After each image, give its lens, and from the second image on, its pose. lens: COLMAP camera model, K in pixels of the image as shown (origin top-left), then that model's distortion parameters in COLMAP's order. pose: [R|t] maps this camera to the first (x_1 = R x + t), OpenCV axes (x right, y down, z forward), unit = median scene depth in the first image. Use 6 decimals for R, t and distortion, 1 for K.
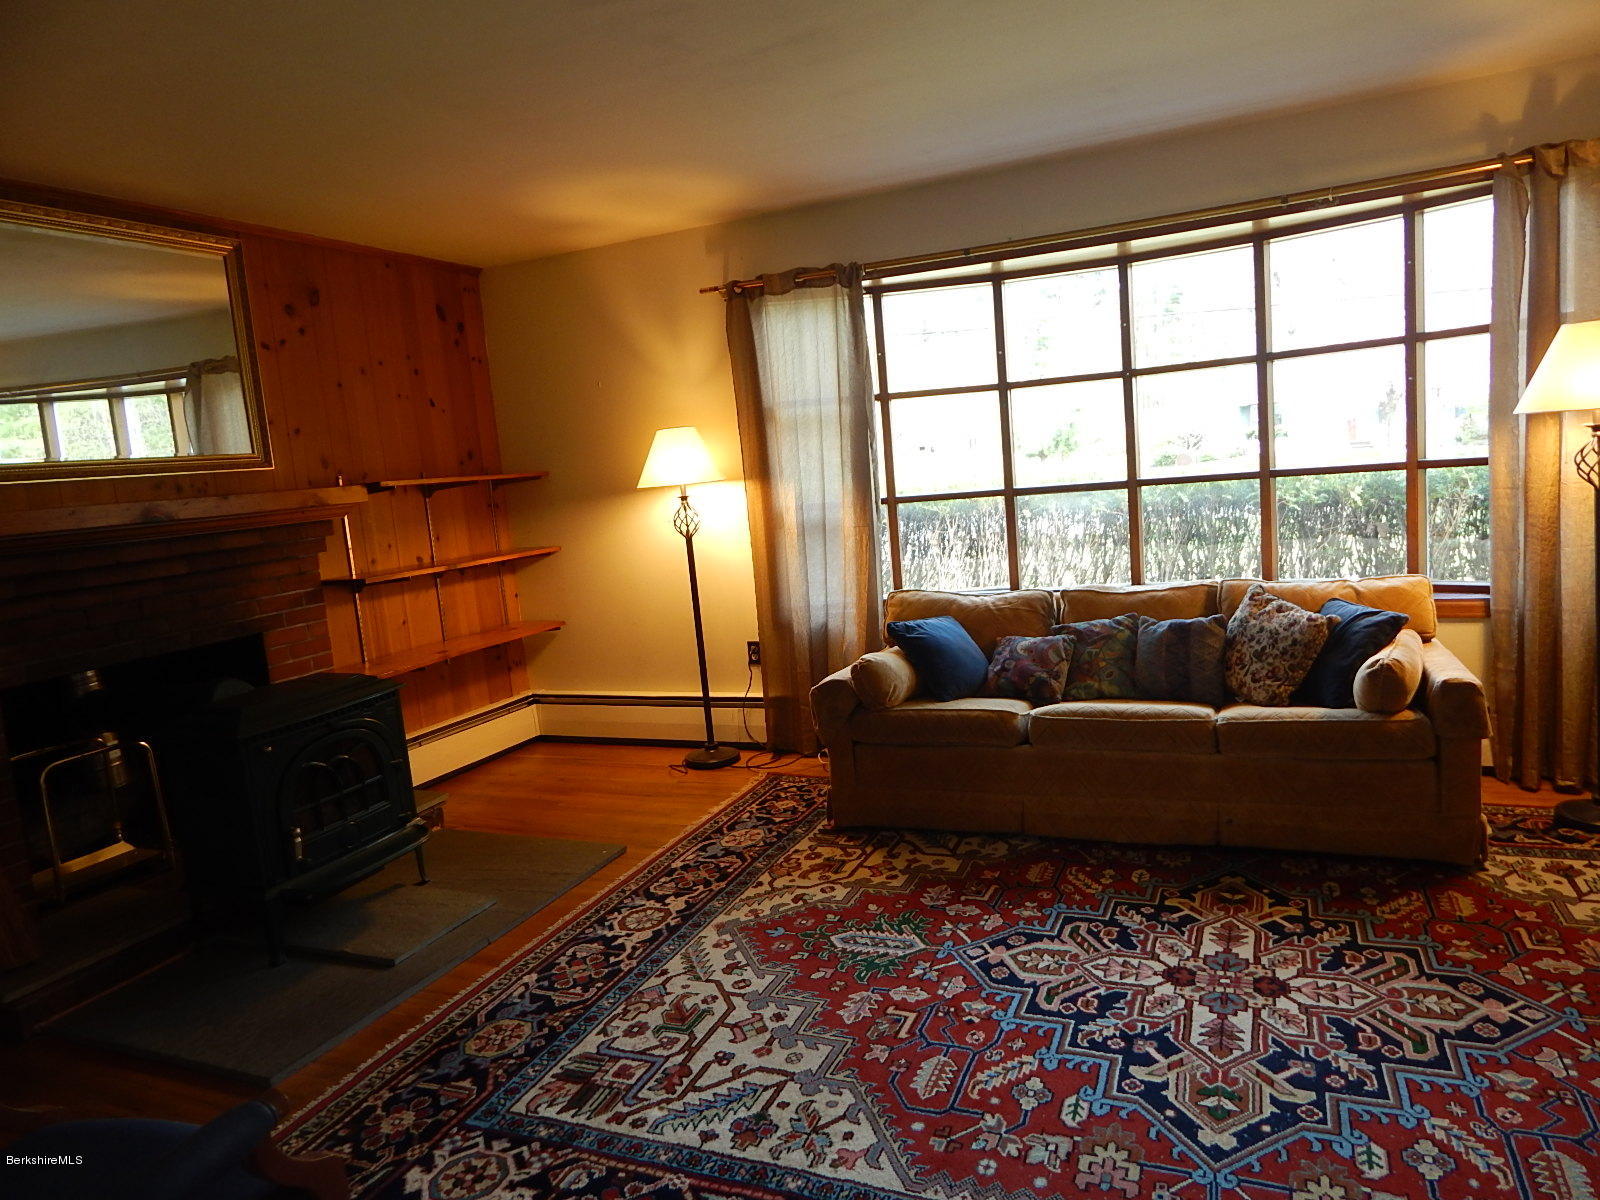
lens RADIAL K [[1055.4, 0, 802.5], [0, 1055.4, 598.4], [0, 0, 1]] dist [0.005386, -0.004462]
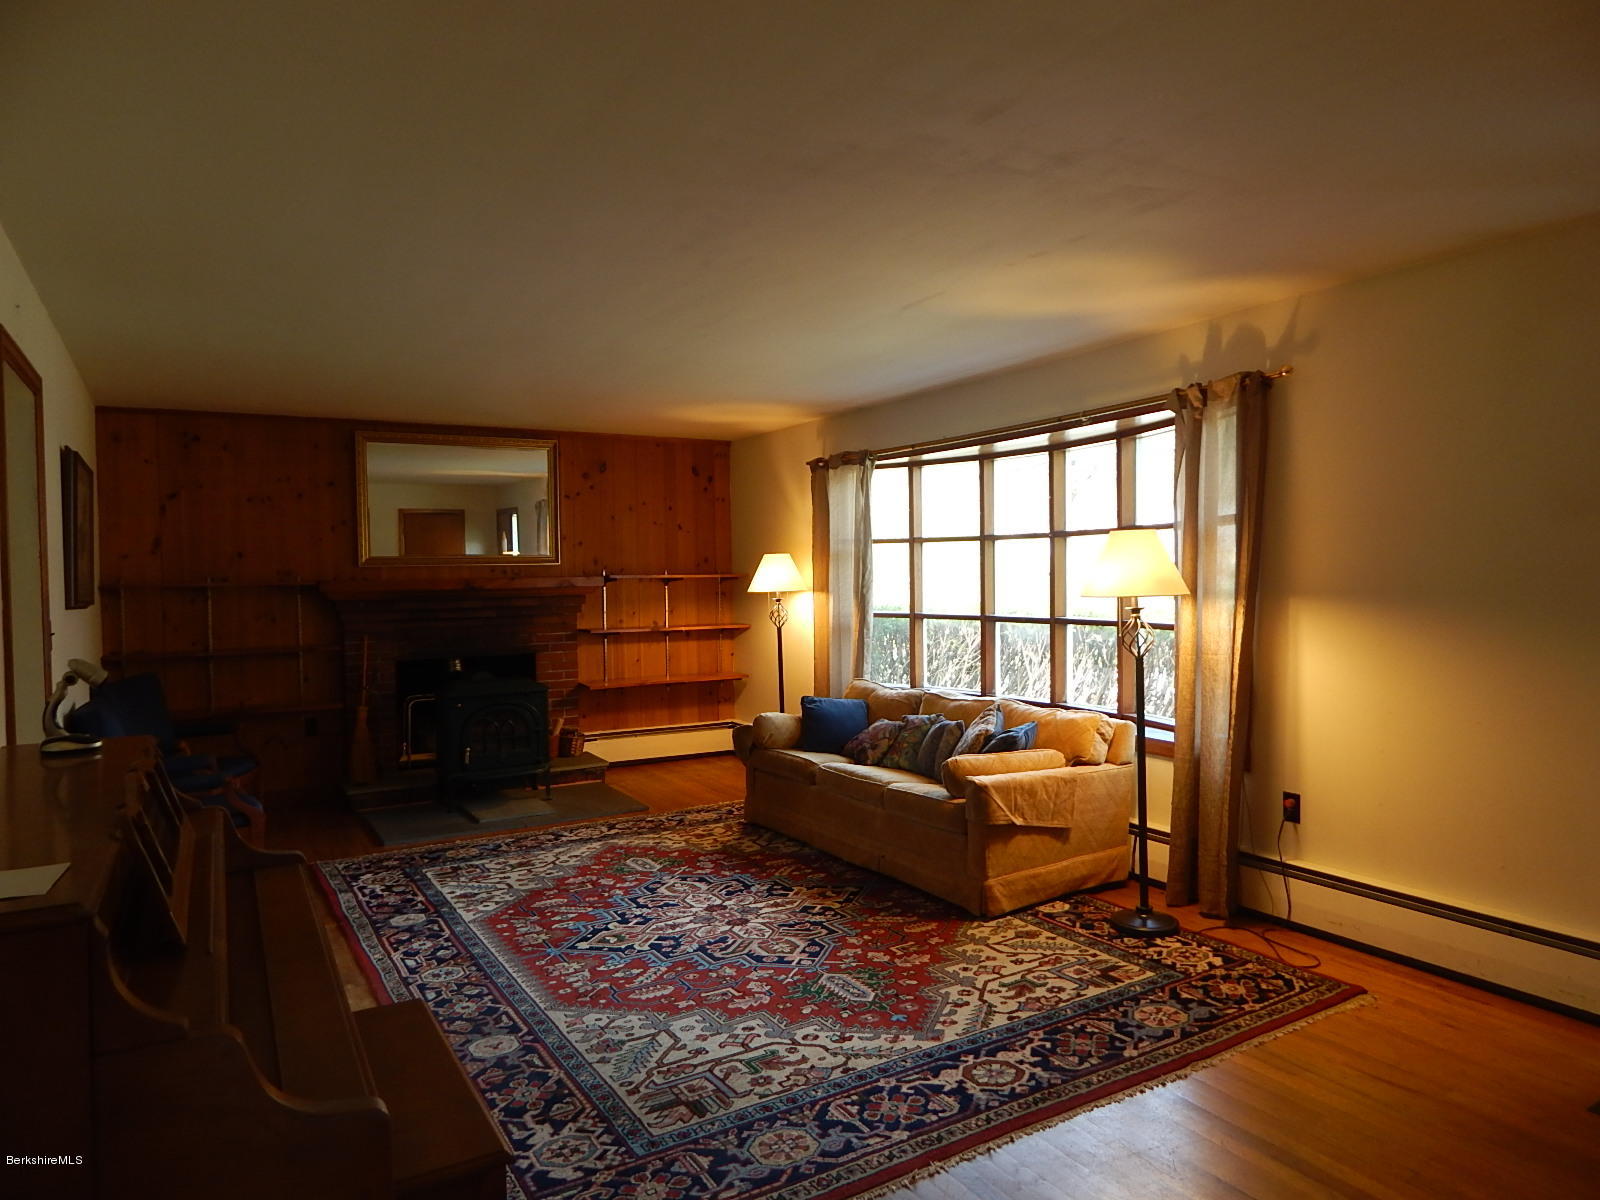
lens RADIAL K [[1055.4, 0, 802.2], [0, 1055.4, 602.6], [0, 0, 1]] dist [0.005386, -0.004462]
pose [[0.805994, 0.090141, -0.585019, 1.269381], [-0.130236, 0.991123, -0.026715, -0.090611], [0.577418, 0.097723, 0.810579, -0.305155]]
